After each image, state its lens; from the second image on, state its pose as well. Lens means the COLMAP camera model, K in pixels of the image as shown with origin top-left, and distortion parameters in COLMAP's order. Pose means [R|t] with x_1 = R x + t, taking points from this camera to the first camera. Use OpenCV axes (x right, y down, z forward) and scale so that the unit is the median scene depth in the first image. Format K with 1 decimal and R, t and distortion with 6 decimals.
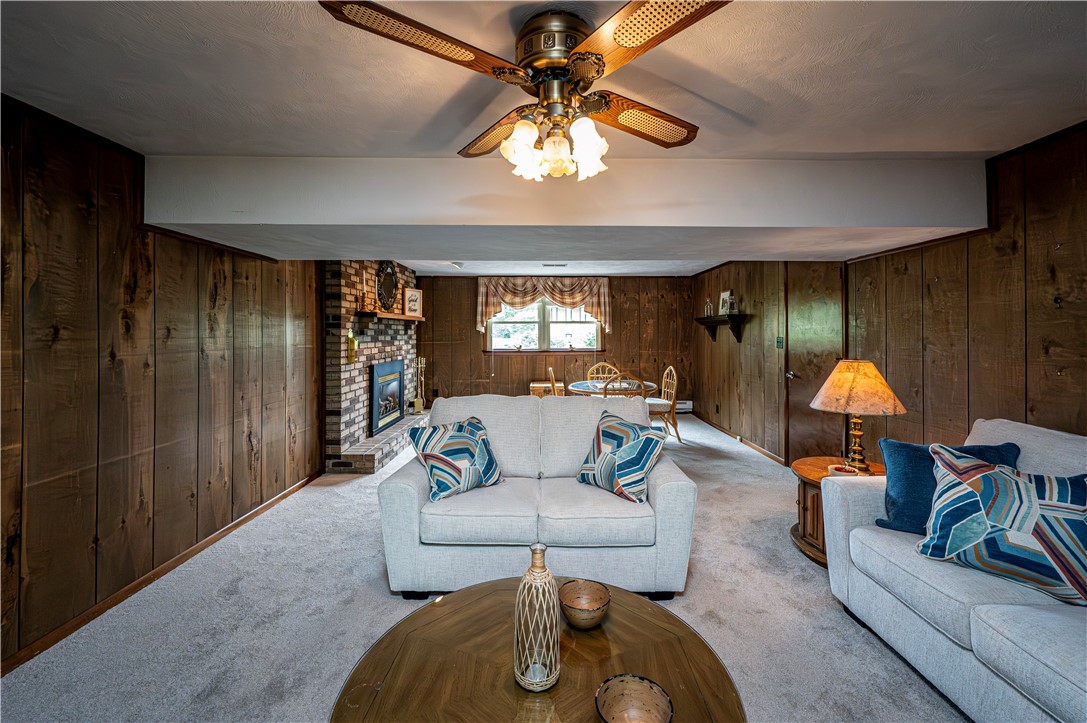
lens RADIAL K [[444.8, 0, 550.0], [0, 444.8, 347.6], [0, 0, 1]] dist [-0.000978, 0.000096]
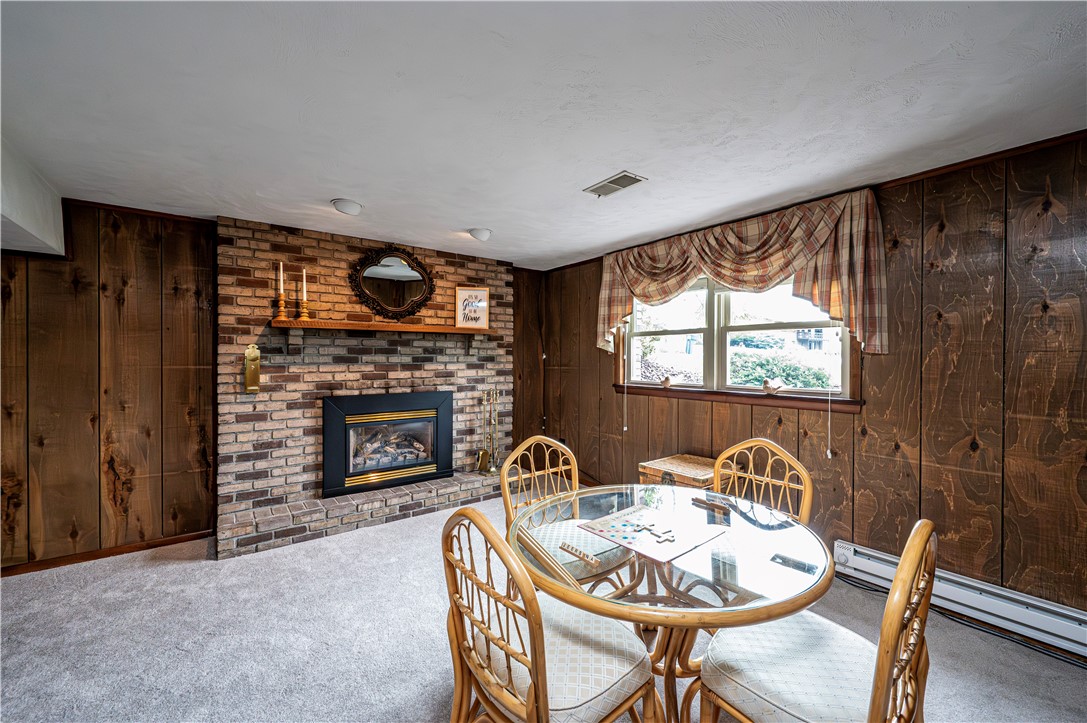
lens RADIAL K [[437.0, 0, 544.1], [0, 437.0, 357.8], [0, 0, 1]] dist [-0.001801, -0.000316]
pose [[0.598415, 0.001895, -0.801184, 0.251643], [-0.030092, 0.999345, -0.020113, -0.013020], [0.800621, 0.036145, 0.598080, 0.603505]]
